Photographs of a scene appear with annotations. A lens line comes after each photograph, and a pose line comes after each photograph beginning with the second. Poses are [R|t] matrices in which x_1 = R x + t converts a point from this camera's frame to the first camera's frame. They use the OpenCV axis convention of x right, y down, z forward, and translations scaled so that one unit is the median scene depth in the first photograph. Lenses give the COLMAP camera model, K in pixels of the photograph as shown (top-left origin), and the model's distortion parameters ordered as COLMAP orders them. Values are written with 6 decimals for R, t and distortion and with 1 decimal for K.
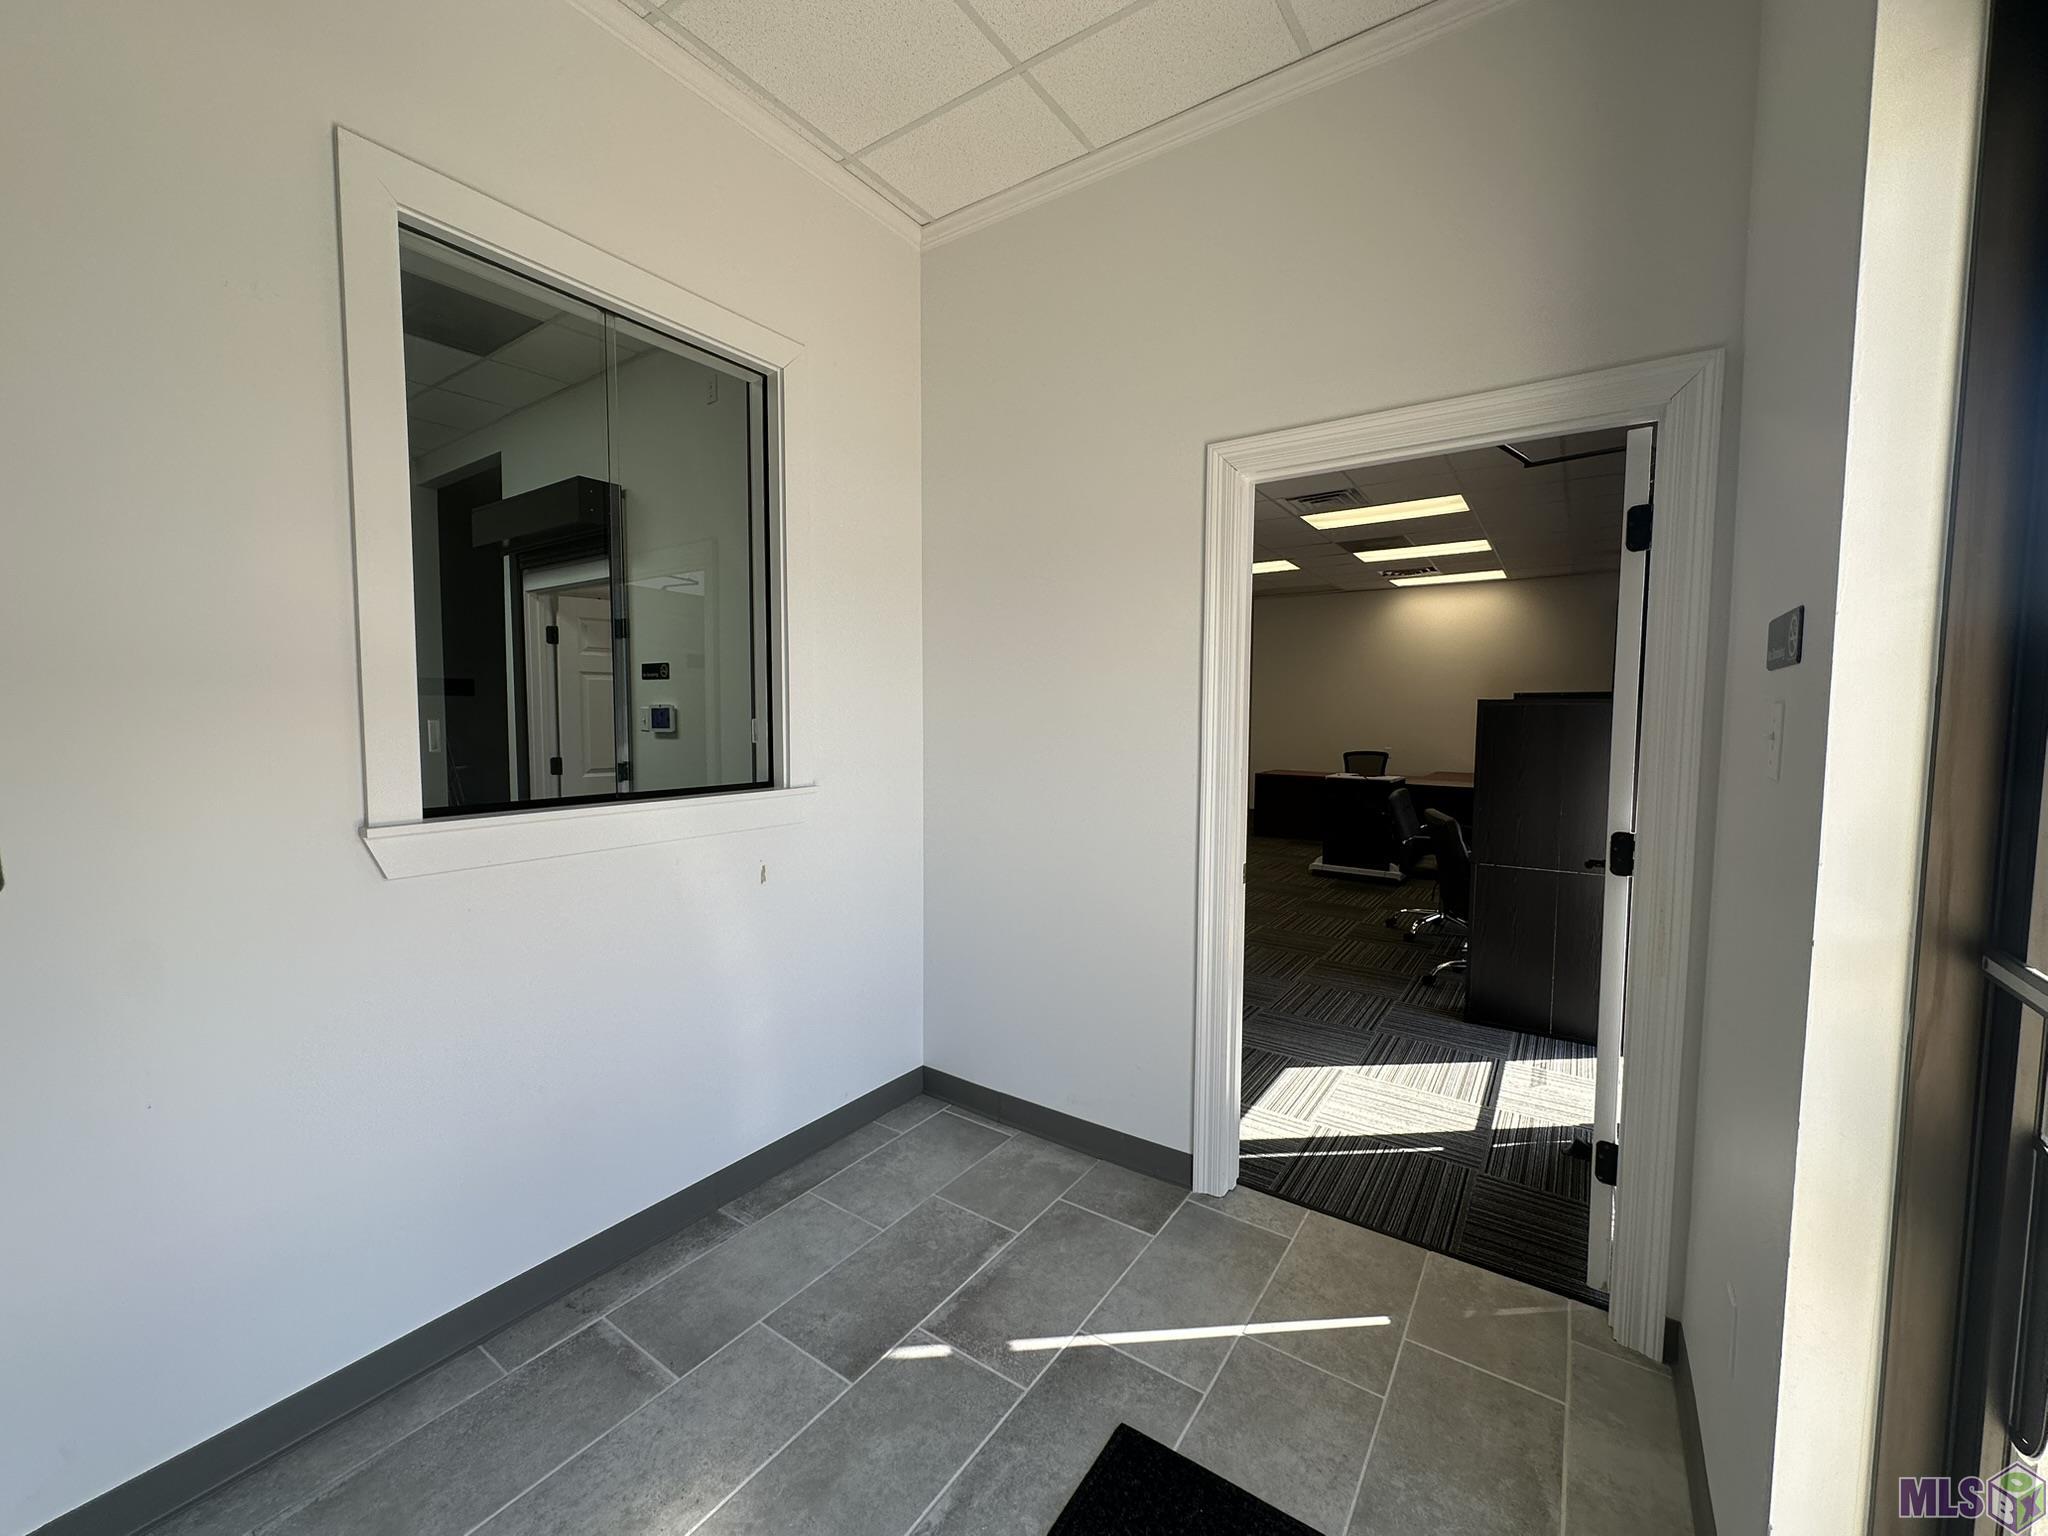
lens RADIAL K [[814.8, 0, 1026.9], [0, 814.8, 767.7], [0, 0, 1]] dist [0.000781, 0.000020]
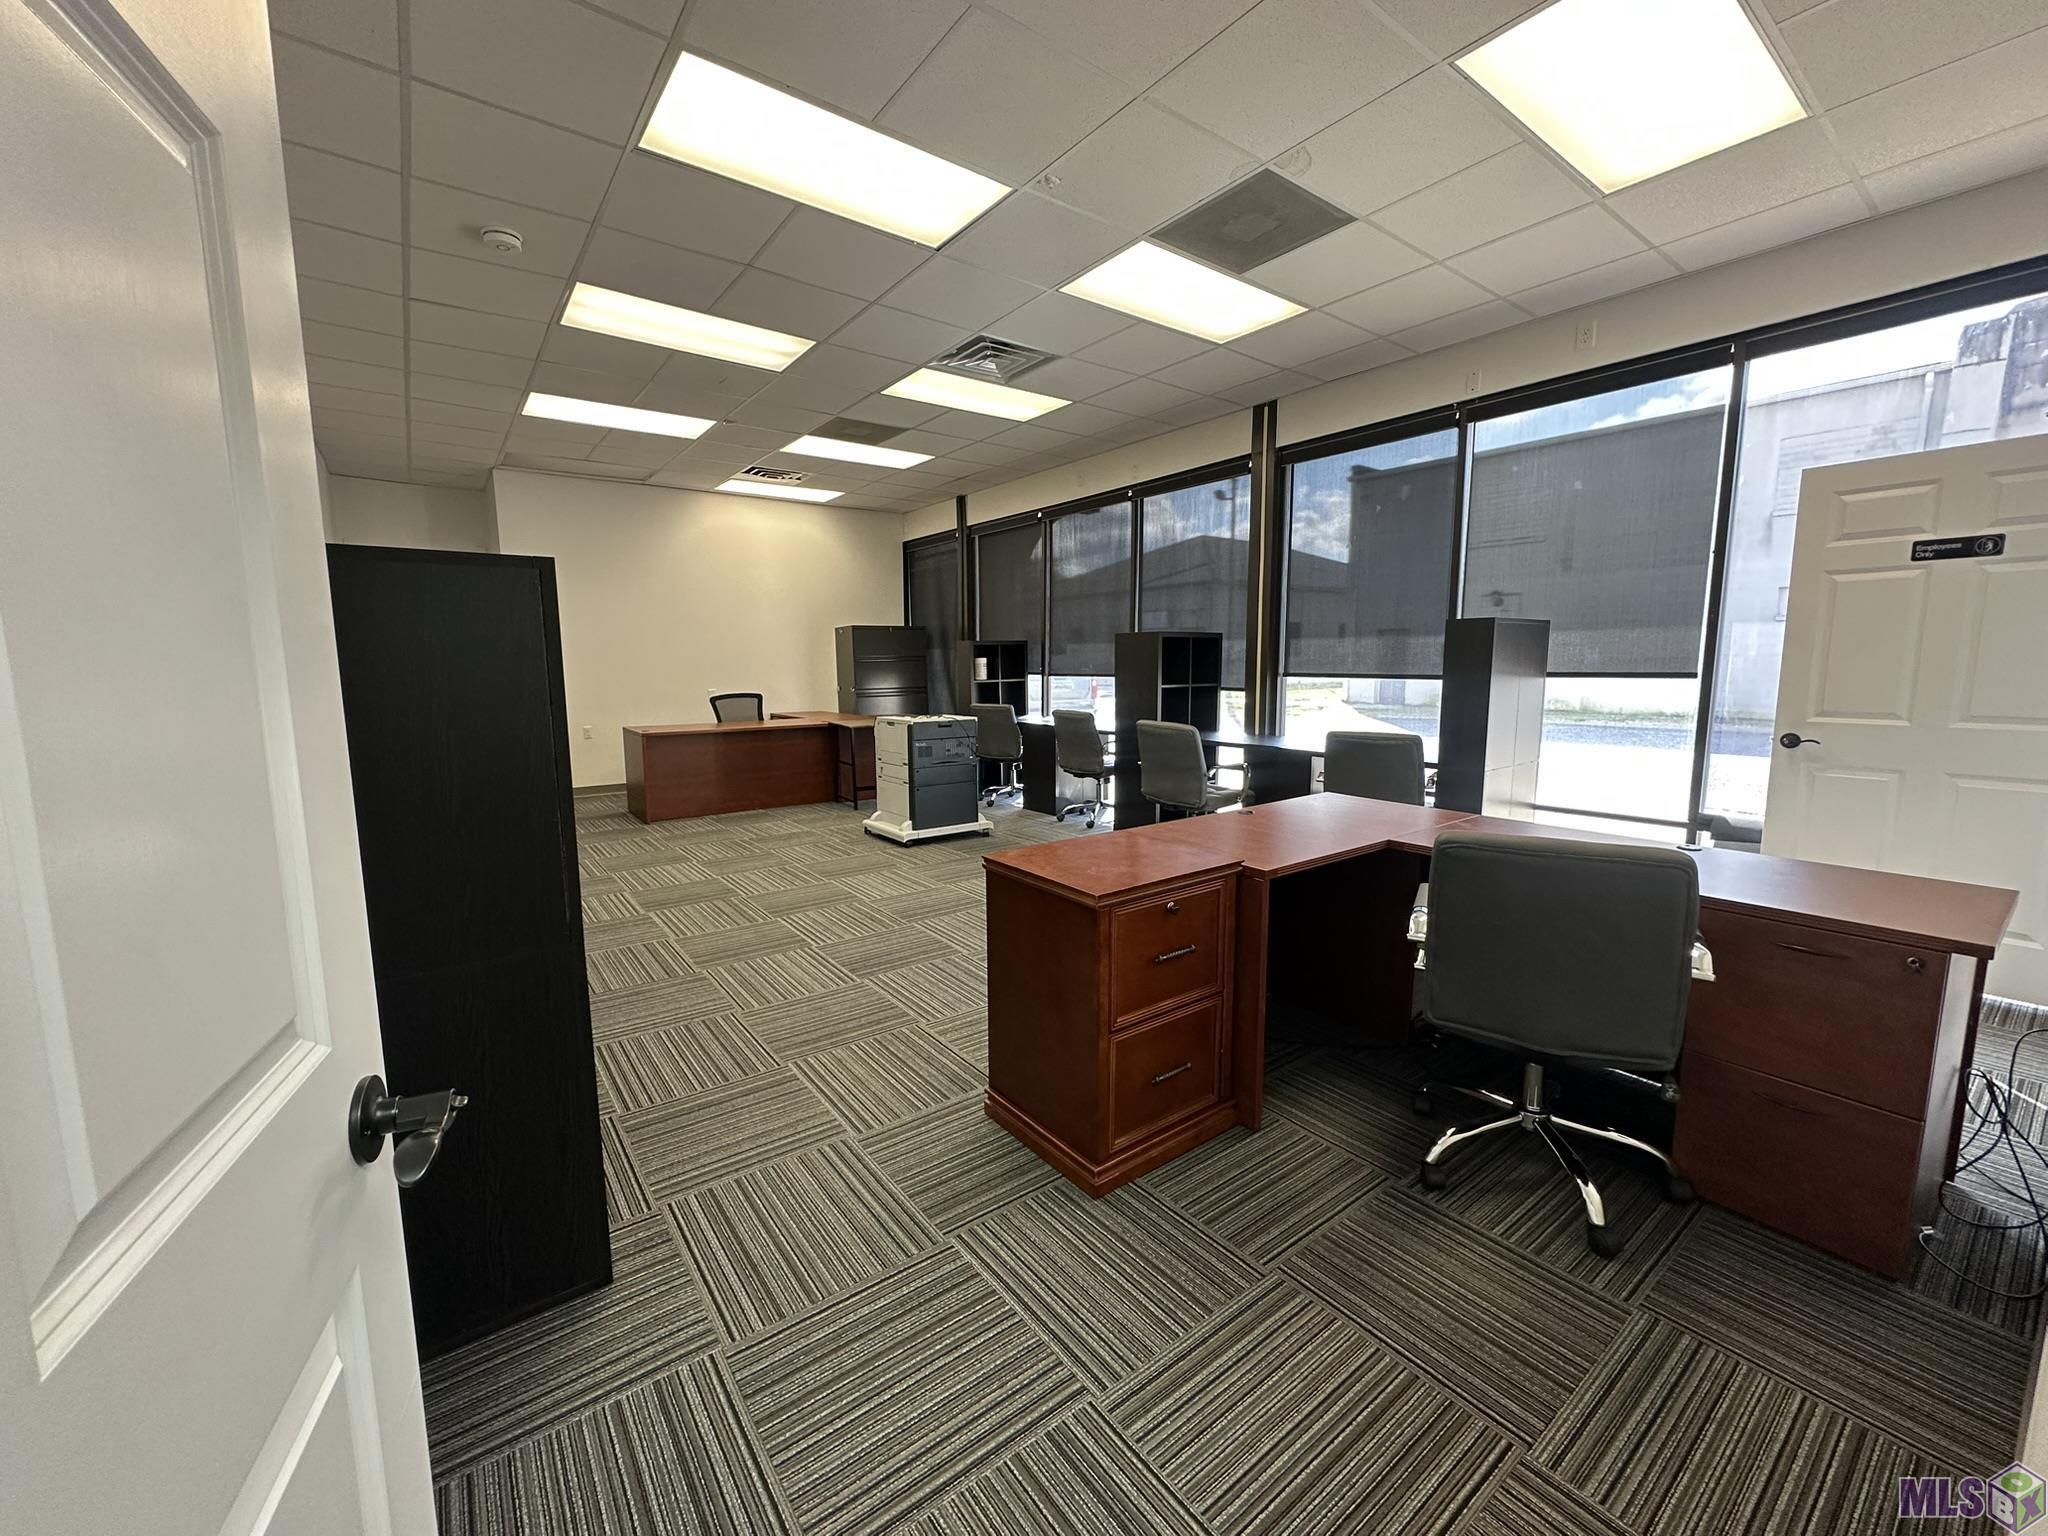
lens RADIAL K [[814.8, 0, 1030.7], [0, 814.8, 766.2], [0, 0, 1]] dist [0.000781, 0.000020]
pose [[0.318918, -0.133643, 0.938313, -0.643140], [0.072950, 0.990533, 0.116286, -0.054345], [-0.944971, 0.031364, 0.325648, 1.195974]]
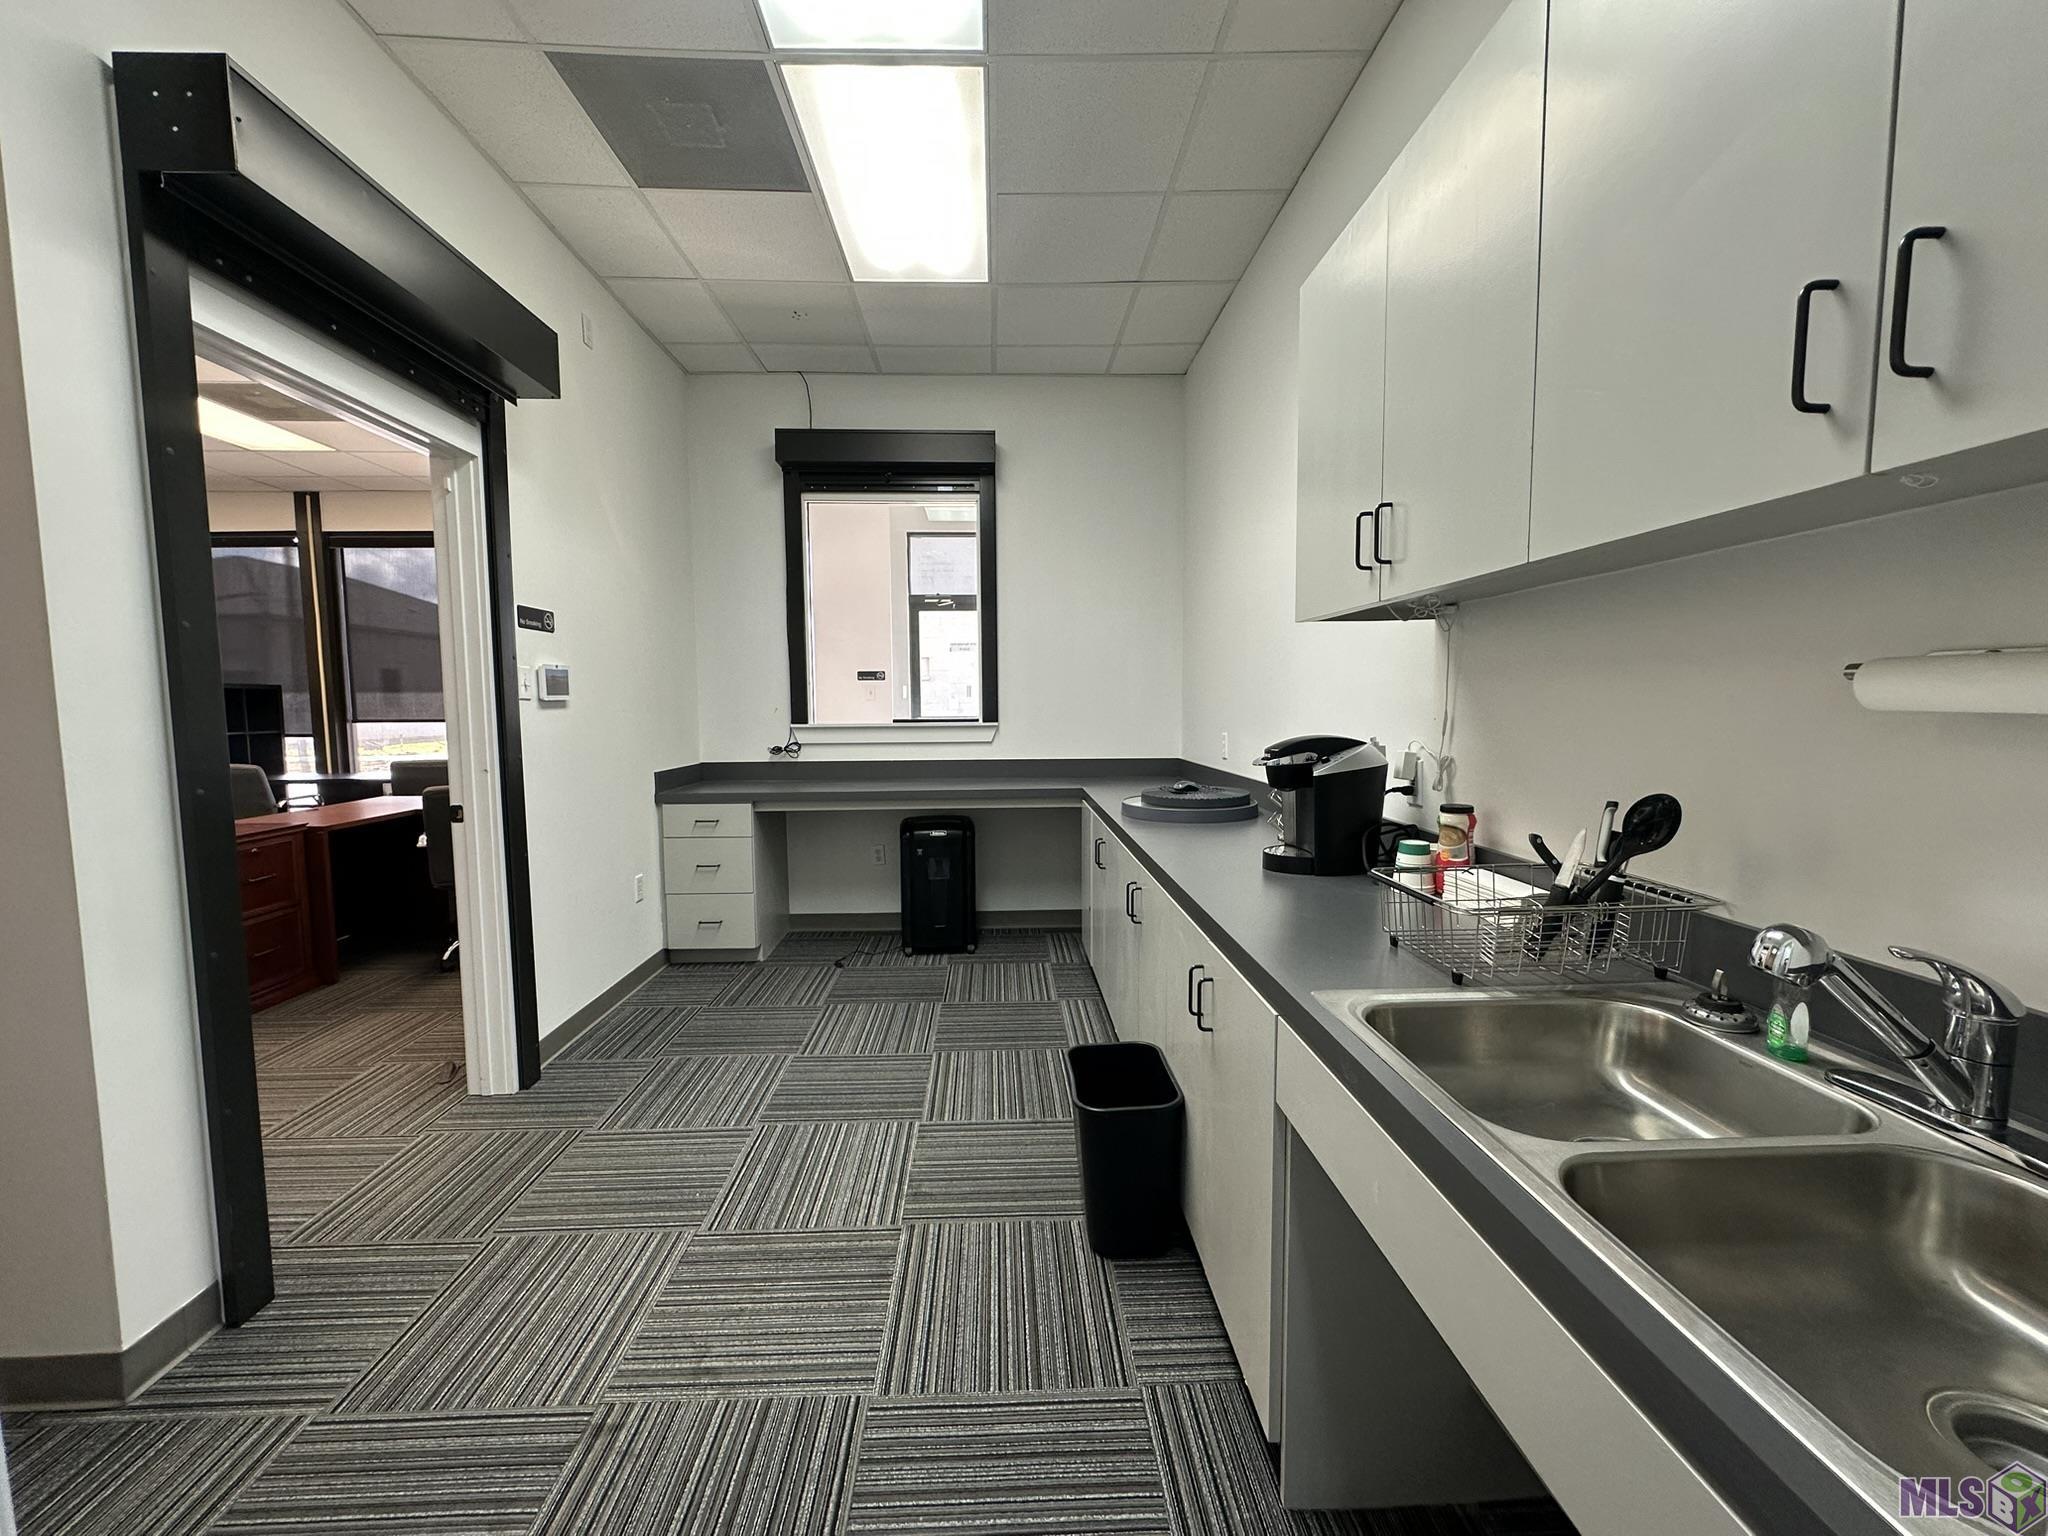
lens RADIAL K [[814.8, 0, 1025.3], [0, 814.8, 773.7], [0, 0, 1]] dist [0.000781, 0.000020]
pose [[-0.594202, -0.073102, 0.800987, -1.364719], [0.055710, 0.989729, 0.131654, -0.052197], [-0.802384, 0.122852, -0.584027, 1.115699]]
